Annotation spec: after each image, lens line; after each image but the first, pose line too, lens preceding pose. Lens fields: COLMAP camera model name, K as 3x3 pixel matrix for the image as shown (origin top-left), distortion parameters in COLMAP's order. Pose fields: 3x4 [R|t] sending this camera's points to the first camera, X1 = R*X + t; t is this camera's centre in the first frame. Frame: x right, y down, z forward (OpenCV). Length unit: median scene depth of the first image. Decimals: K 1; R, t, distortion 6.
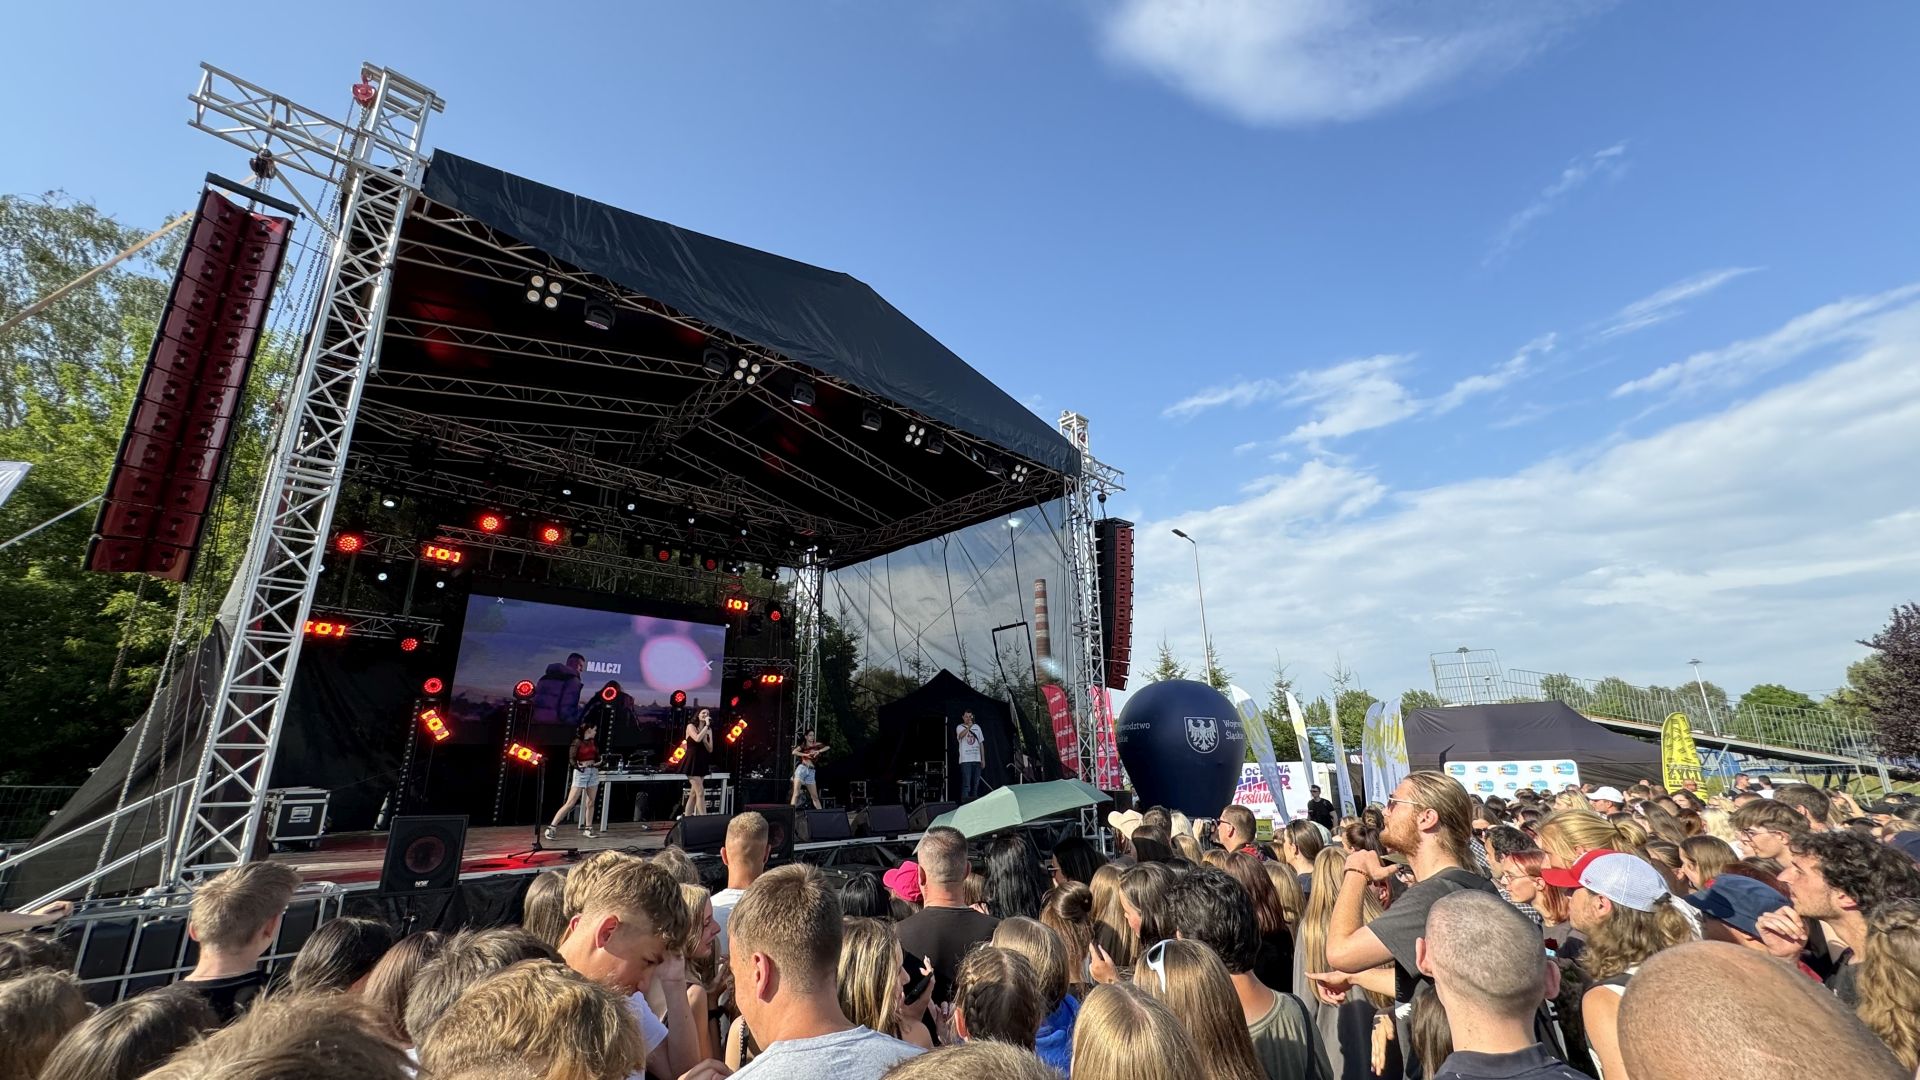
lens RADIAL K [[767.7, 0, 959.3], [0, 767.7, 541.6], [0, 0, 1]] dist [-0.000907, 0.000276]
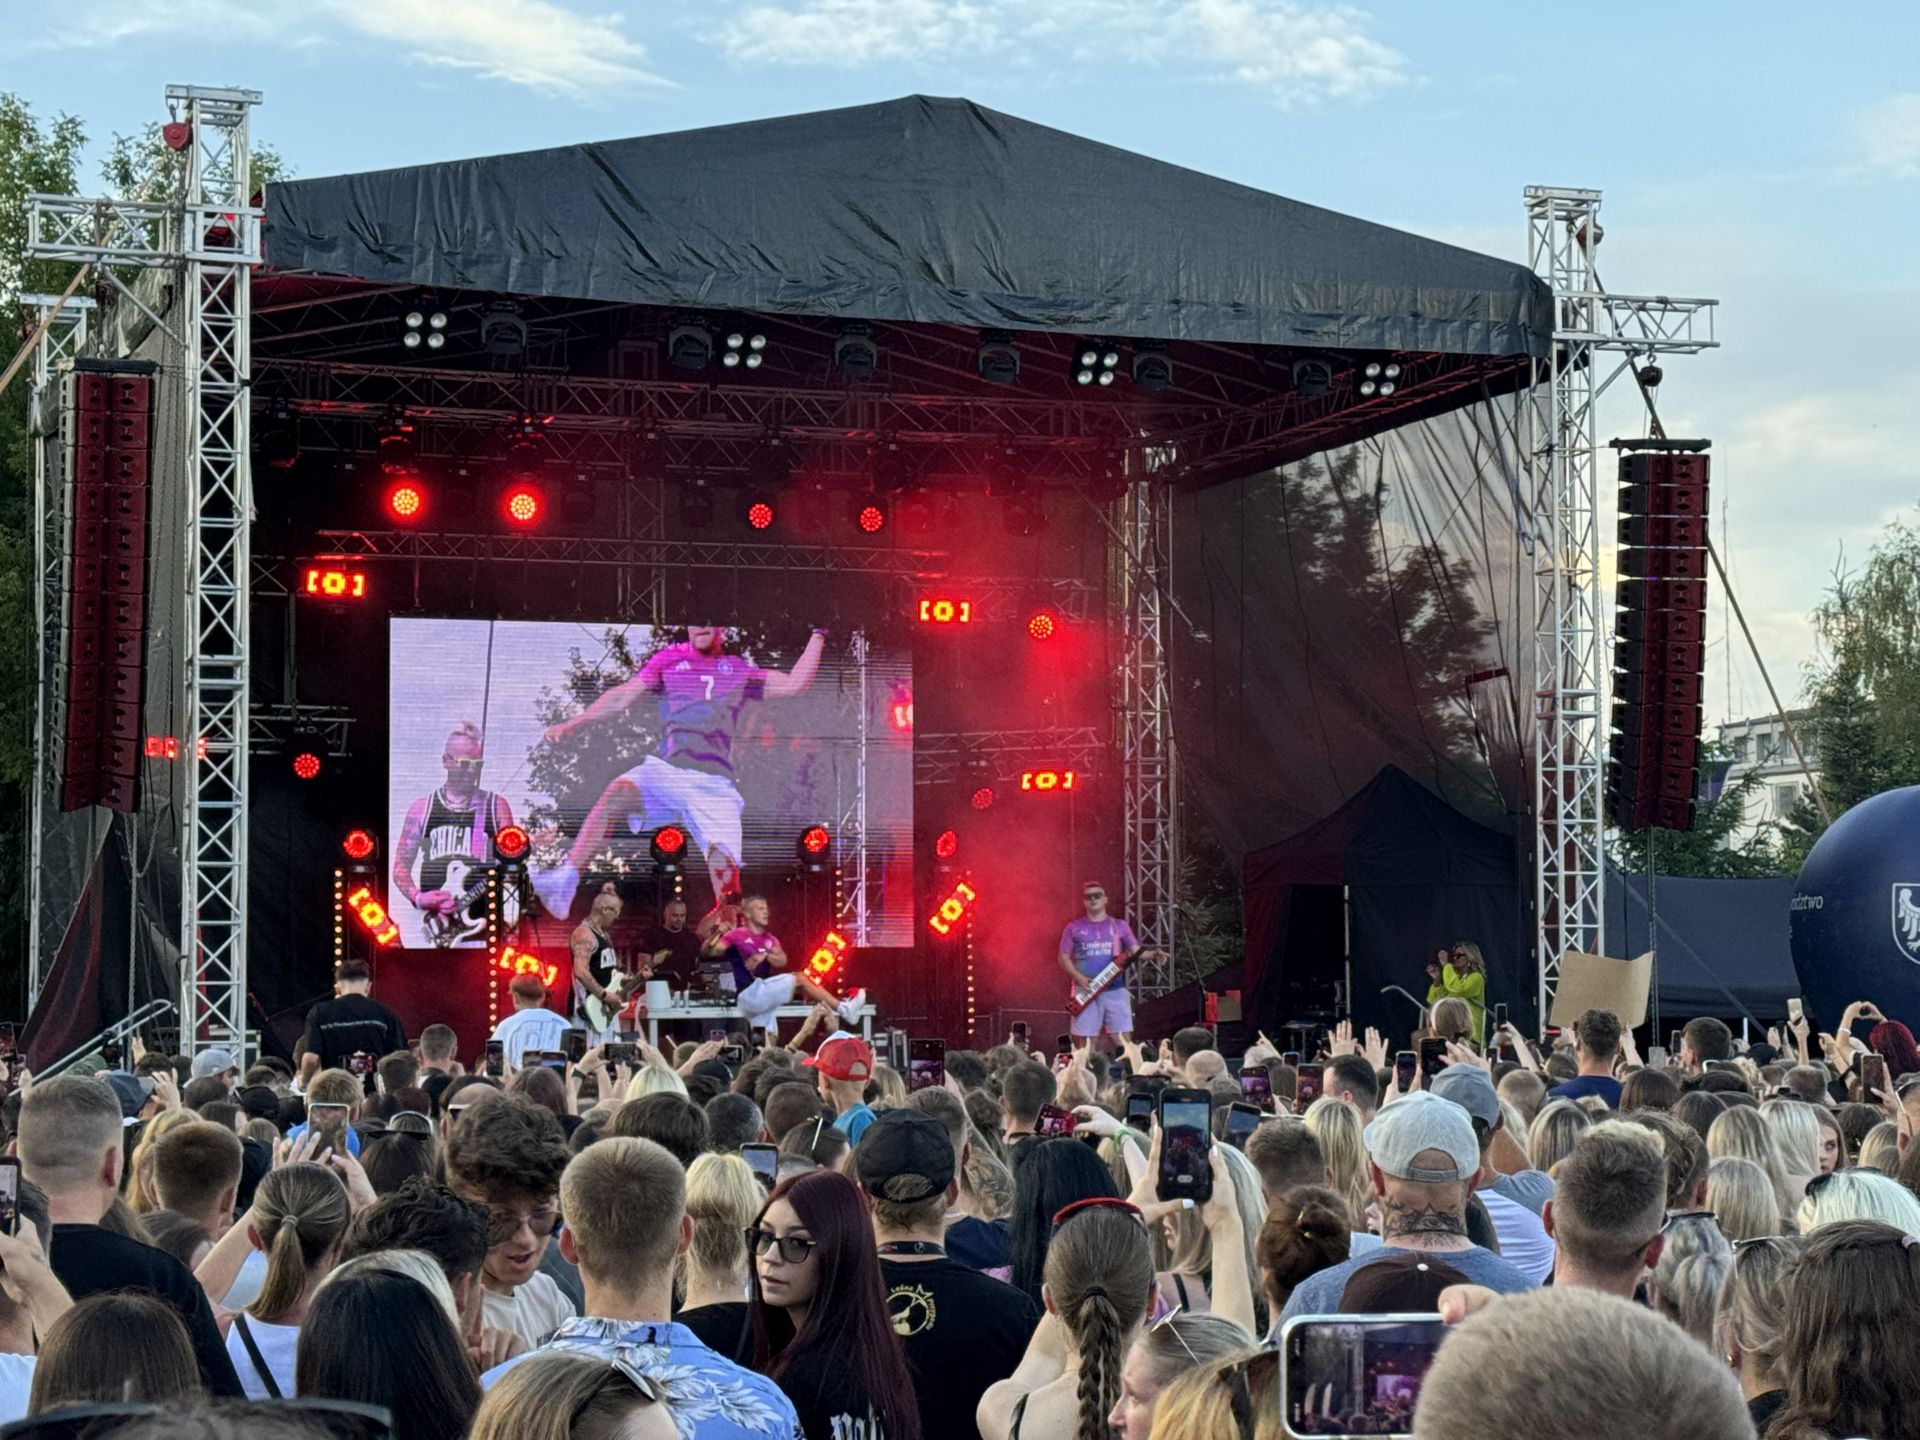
lens RADIAL K [[3957.3, 0, 974.0], [0, 3957.3, 722.8], [0, 0, 1]] dist [0.167692, 0.000000]
pose [[0.910986, -0.021938, -0.411854, 0.760527], [0.114945, 0.972524, 0.202447, -0.364403], [0.396096, -0.231767, 0.888477, -1.140577]]
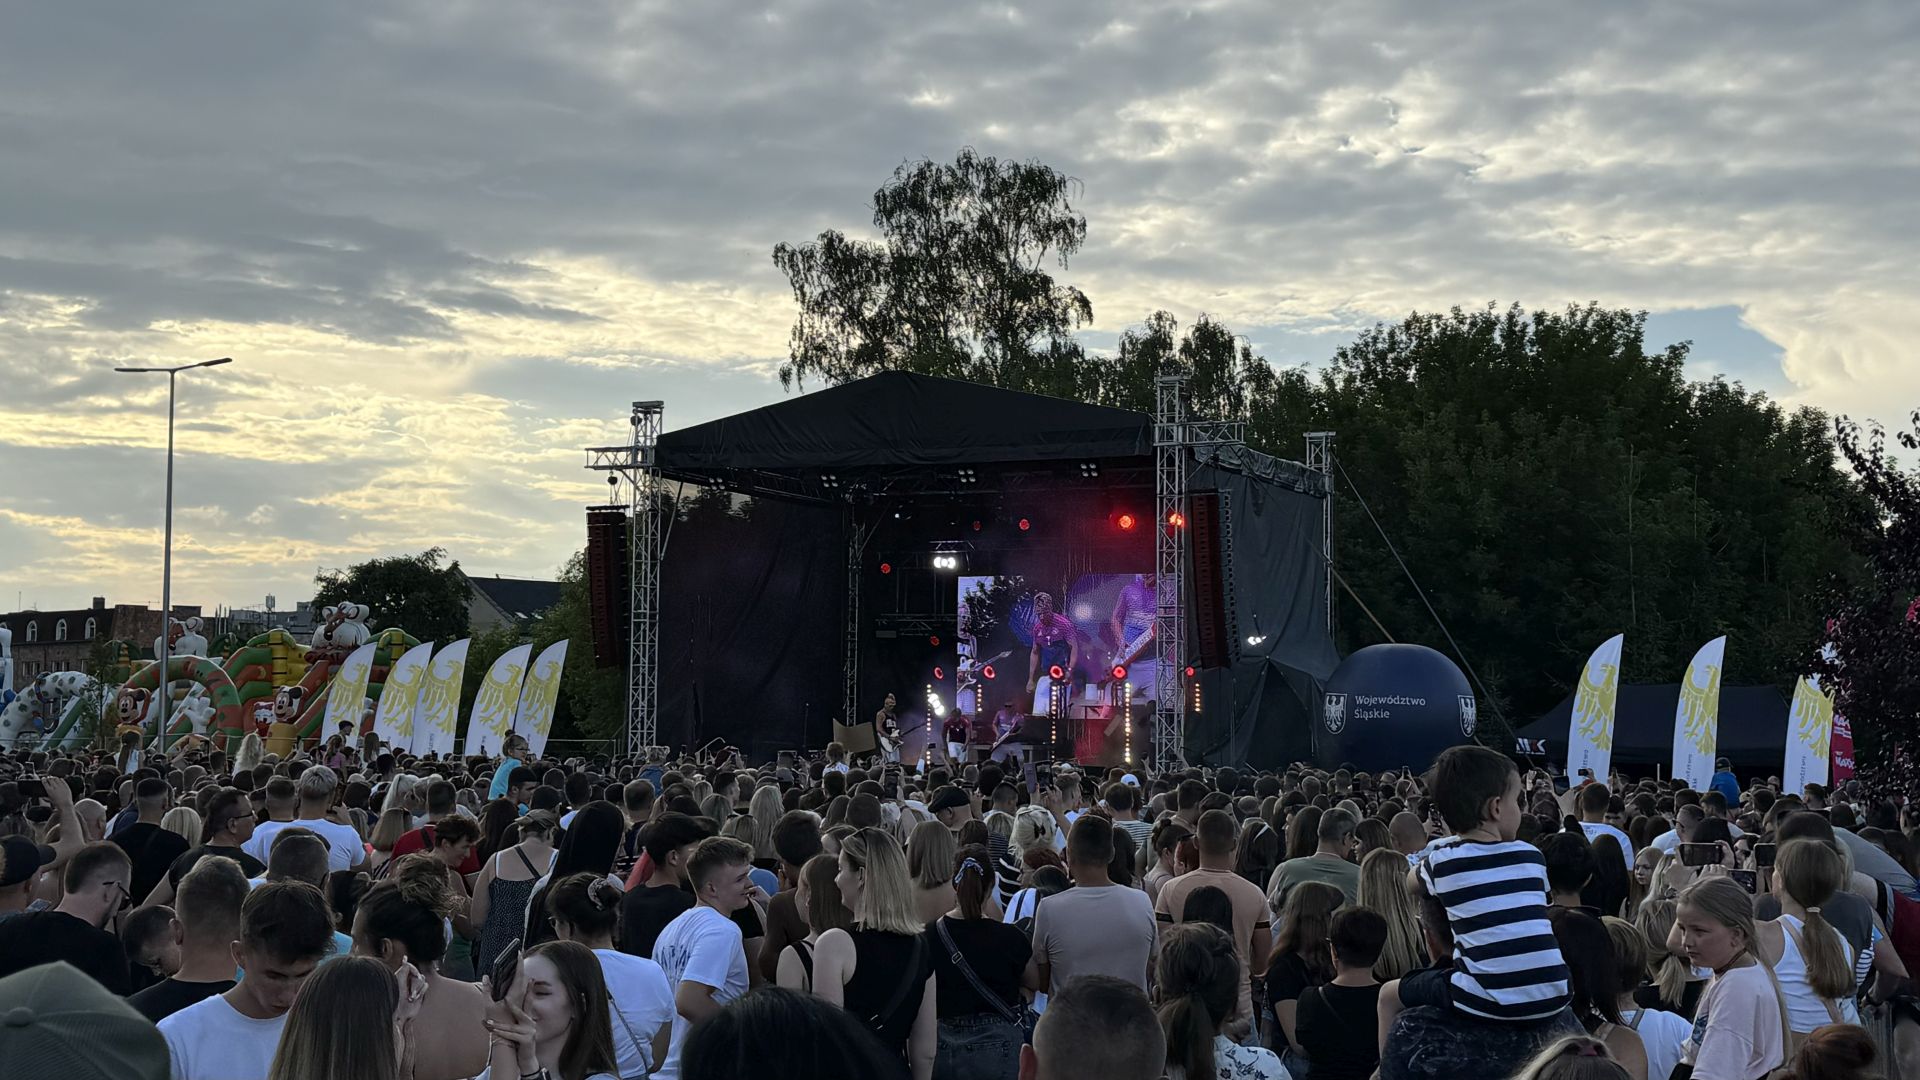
lens RADIAL K [[2546.9, 0, 962.1], [0, 2546.9, 537.5], [0, 0, 1]] dist [0.263487, 0.000000]
pose [[0.359181, -0.056148, -0.931577, 2.961149], [0.256568, 0.965668, 0.040720, -0.170208], [0.897308, -0.253639, 0.361255, -0.382928]]
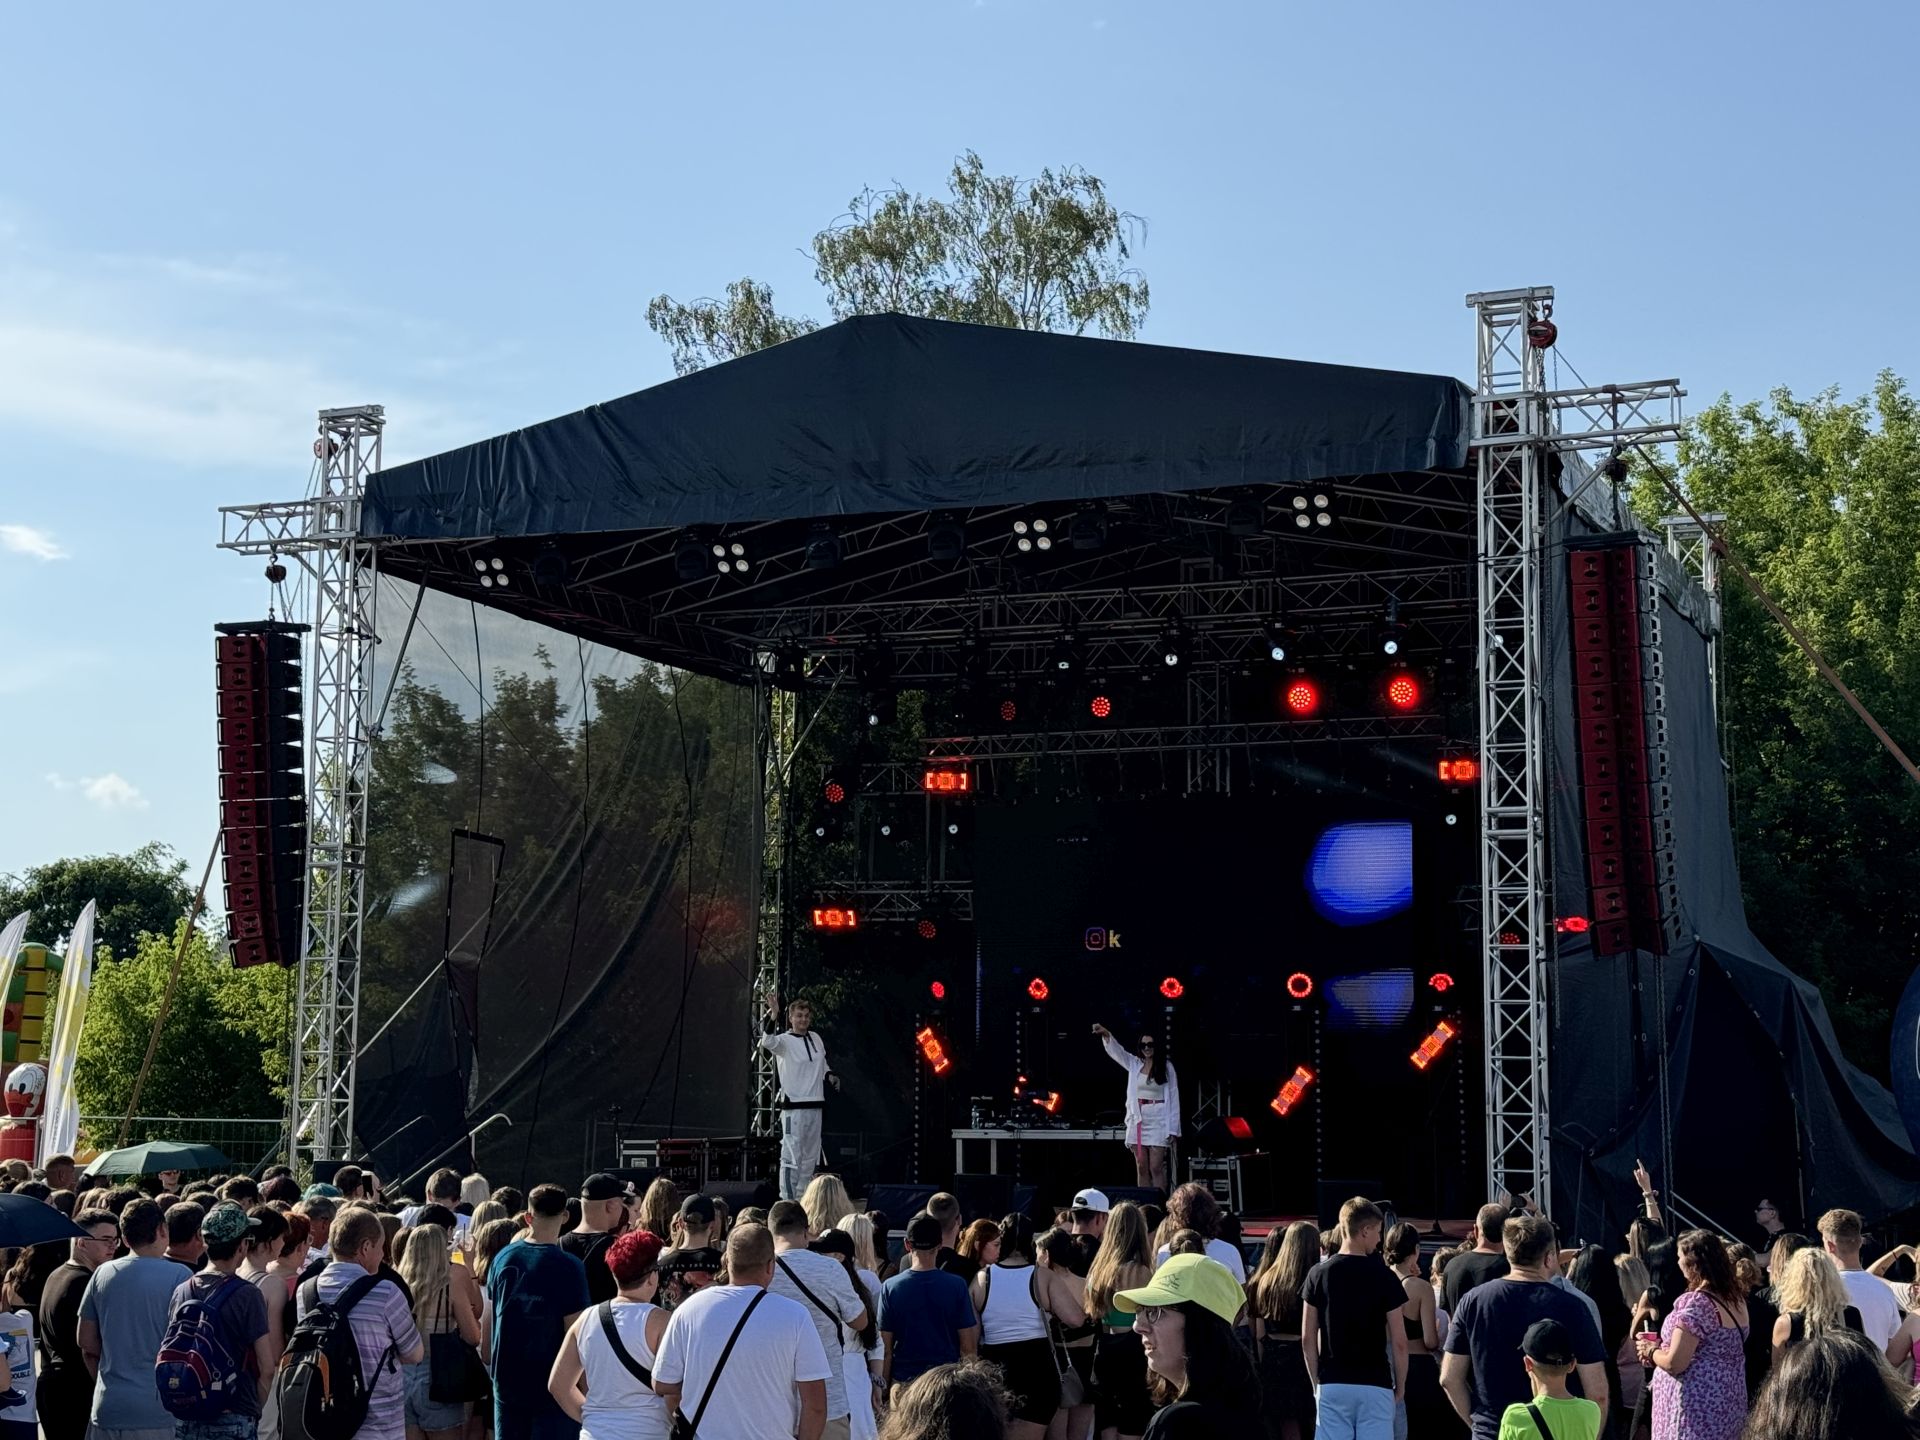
lens RADIAL K [[2893.2, 0, 961.7], [0, 2893.2, 720.8], [0, 0, 1]] dist [0.143196, 0.000000]
pose [[0.379077, -0.112740, -0.918472, 1.461939], [0.253358, 0.967269, -0.014163, 0.005426], [0.890006, -0.227333, 0.395233, 0.089959]]
